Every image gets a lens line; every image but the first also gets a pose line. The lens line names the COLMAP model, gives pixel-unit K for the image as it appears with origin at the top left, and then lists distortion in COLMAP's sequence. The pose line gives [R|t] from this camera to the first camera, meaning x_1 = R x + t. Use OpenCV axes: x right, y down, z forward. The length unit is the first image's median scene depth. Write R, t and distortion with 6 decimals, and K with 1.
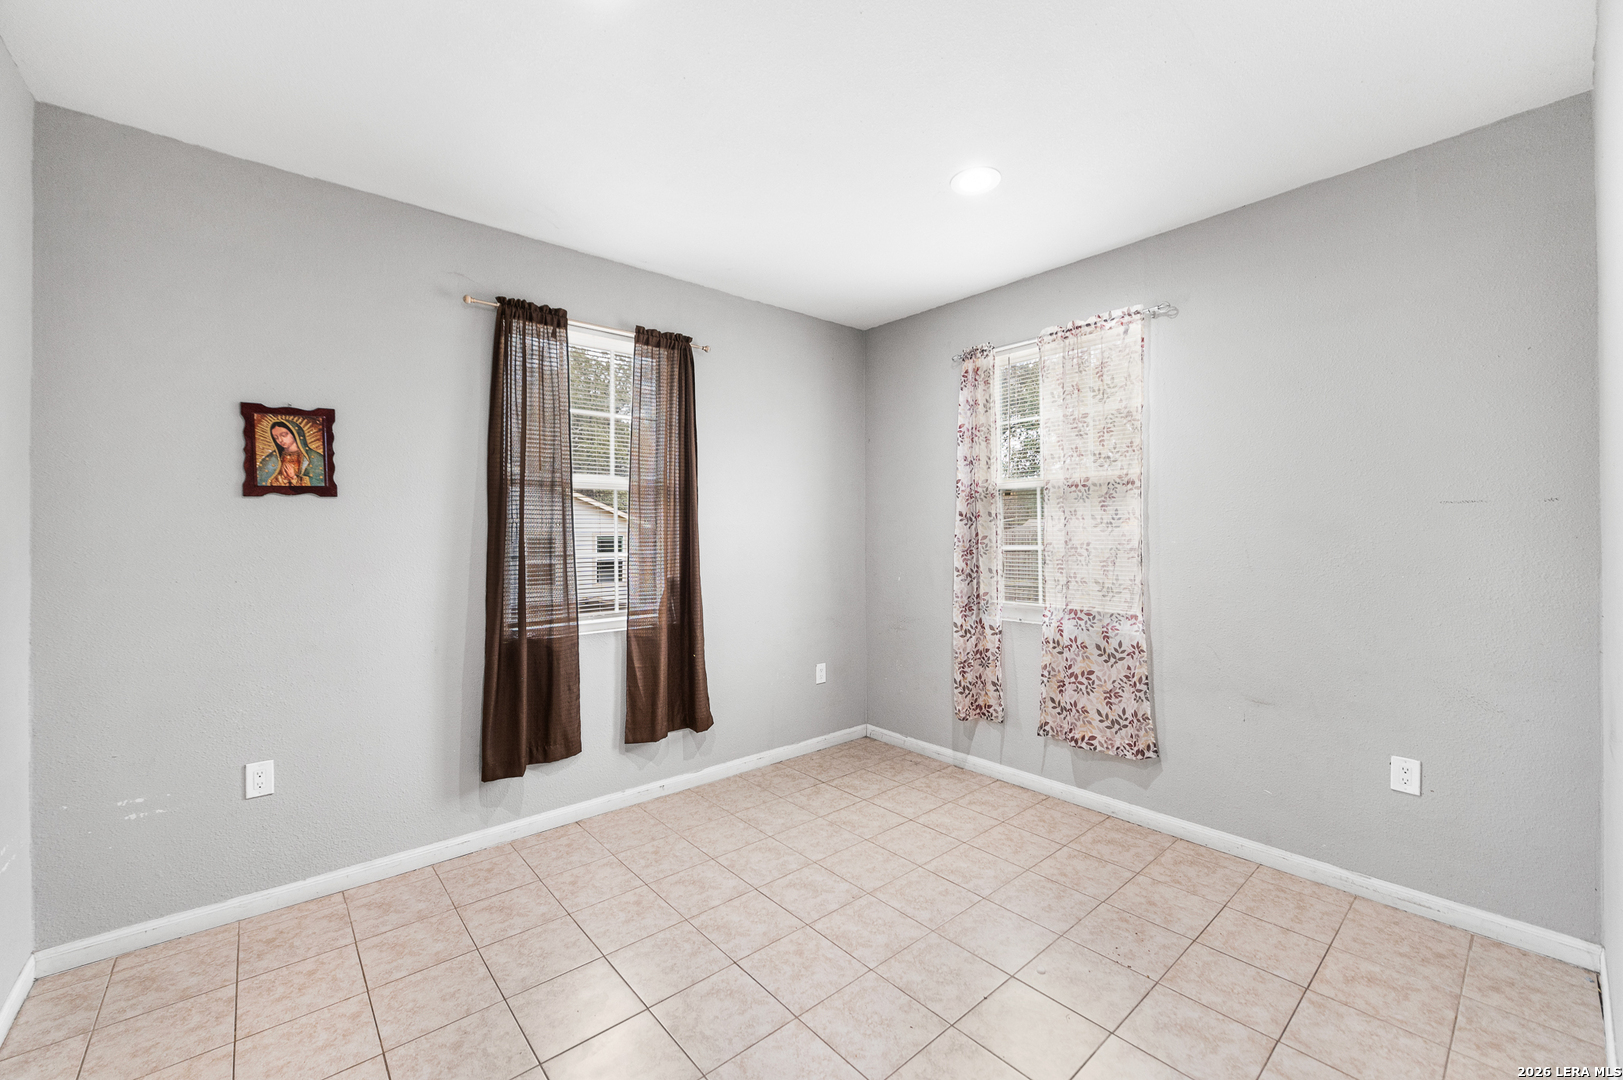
lens RADIAL K [[654.2, 0, 811.5], [0, 654.2, 540.0], [0, 0, 1]] dist [-0.002674, -0.000453]
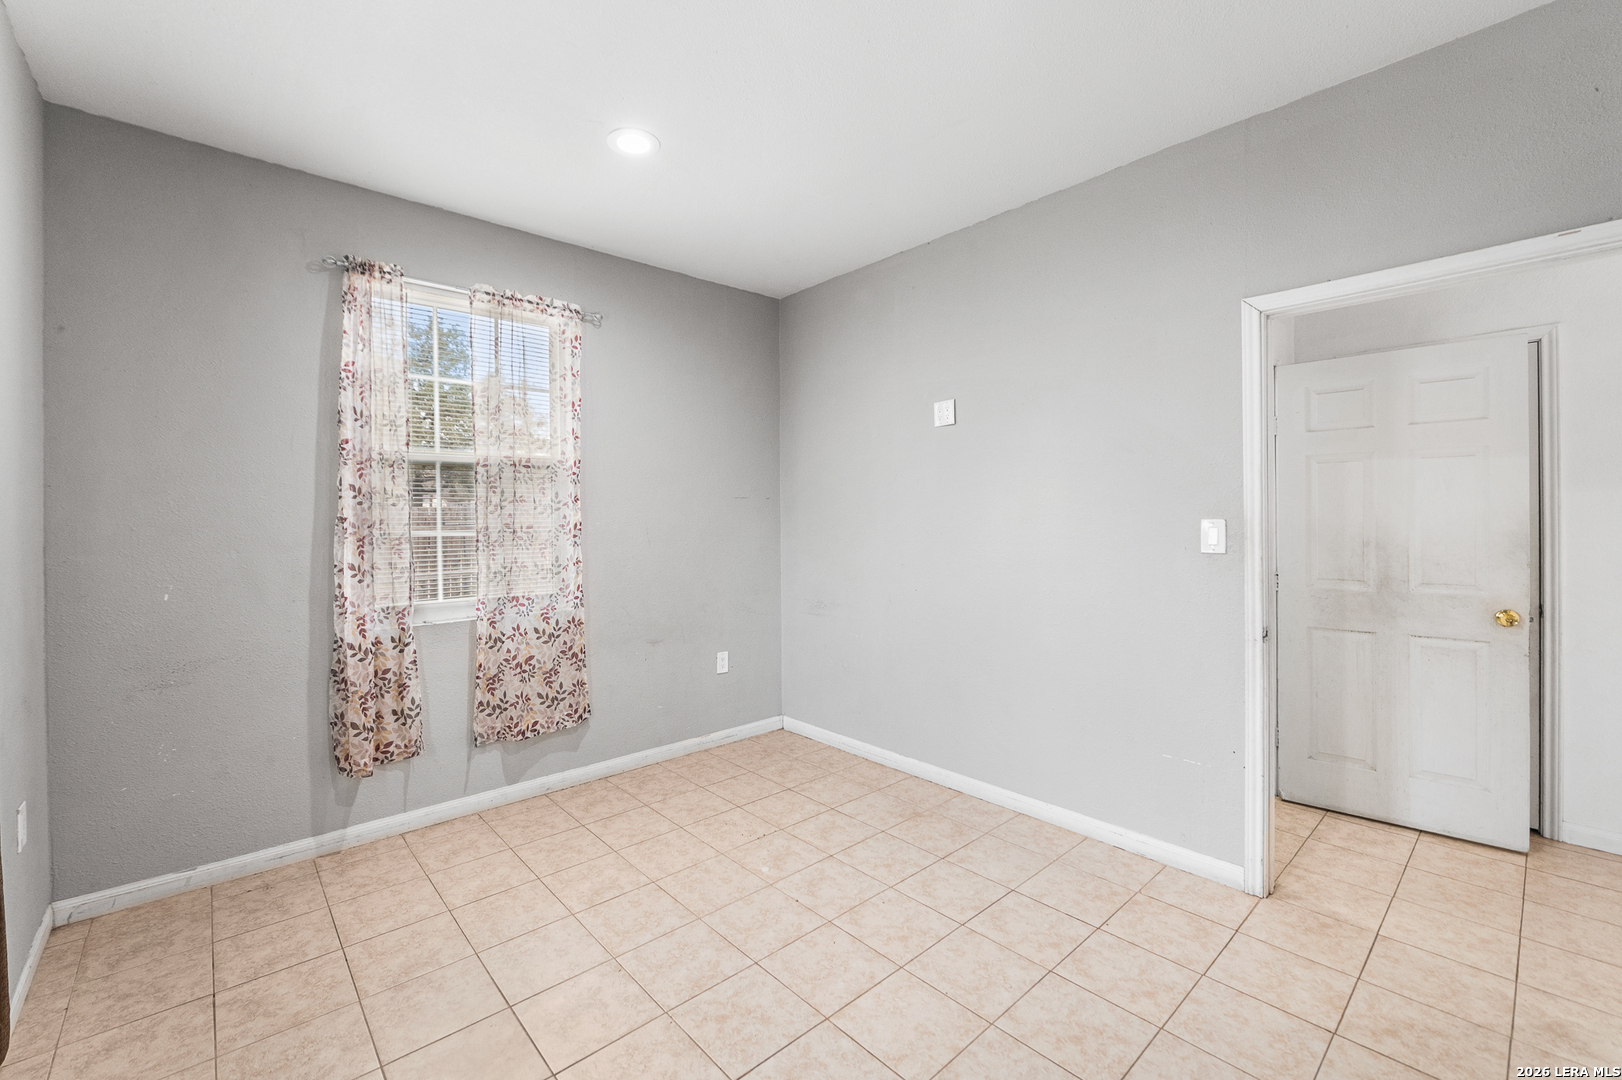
lens RADIAL K [[661.0, 0, 800.9], [0, 661.0, 532.1], [0, 0, 1]] dist [-0.008944, -0.000099]
pose [[-0.011383, -0.015302, 0.999818, -0.575853], [0.017490, 0.999727, 0.015500, 0.006190], [-0.999782, 0.017664, -0.011112, 0.618445]]
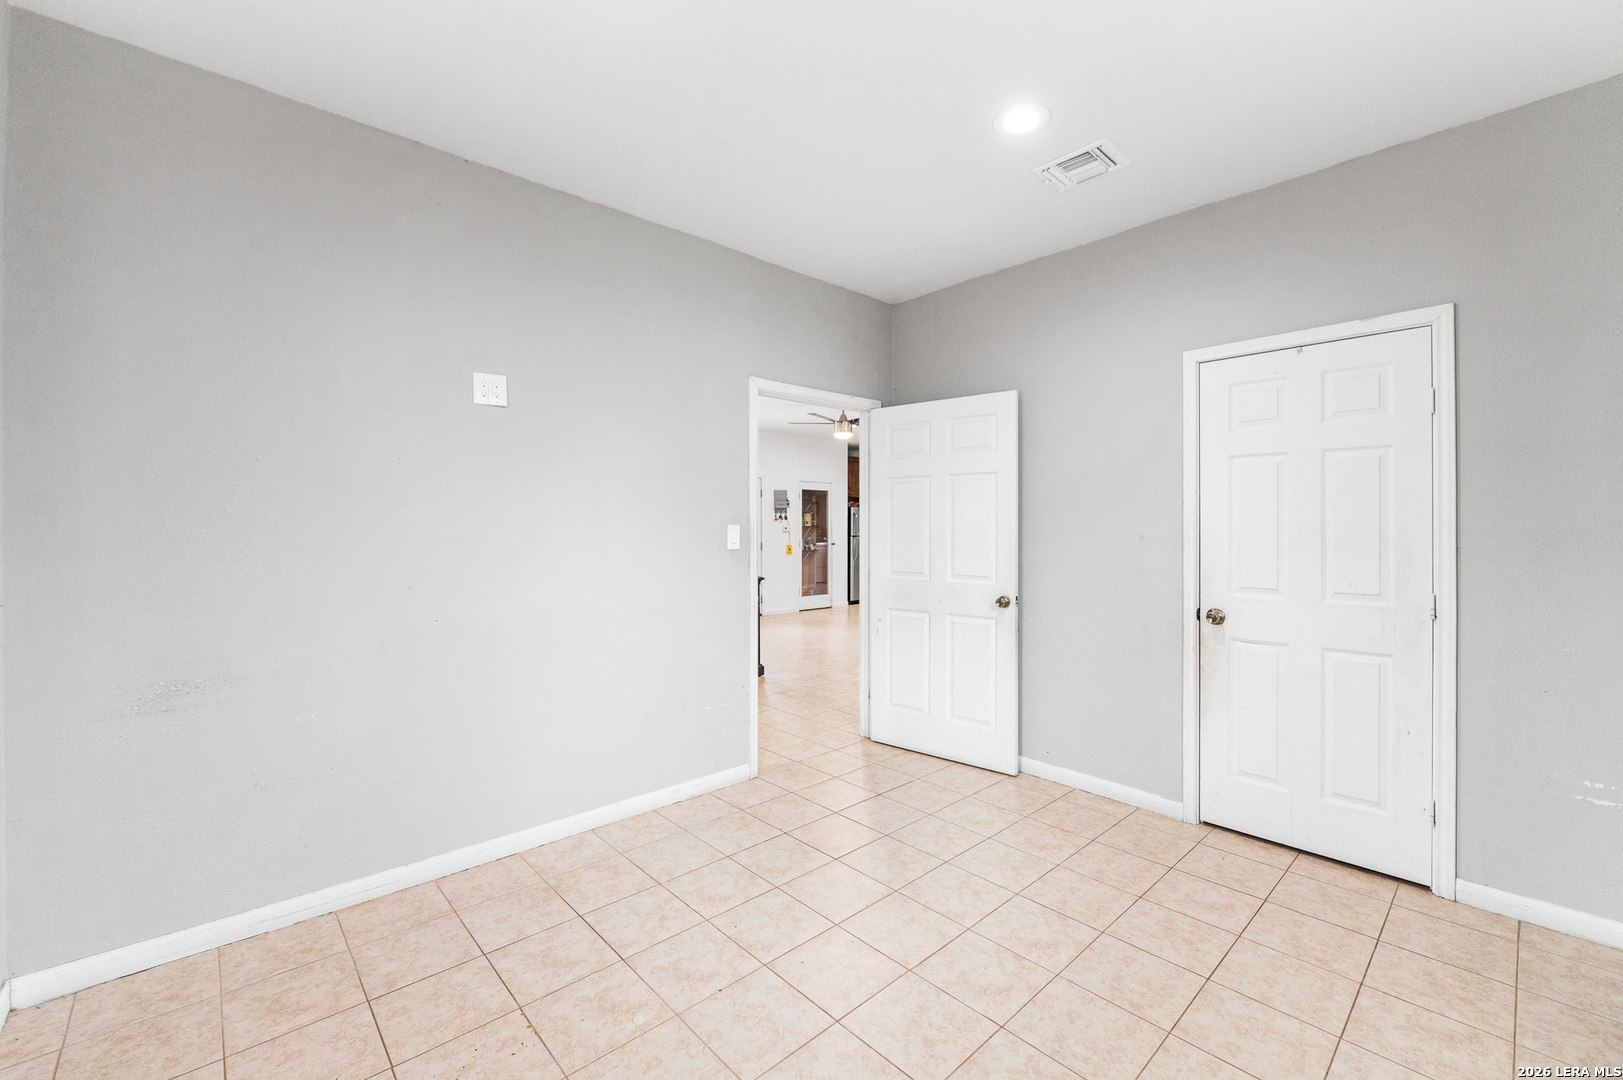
lens RADIAL K [[661.4, 0, 801.4], [0, 661.4, 532.1], [0, 0, 1]] dist [-0.008944, -0.000099]
pose [[-0.999934, 0.003553, -0.010911, 0.096066], [0.003371, 0.999855, 0.016685, 0.005009], [0.010969, 0.016647, -0.999801, 1.220970]]
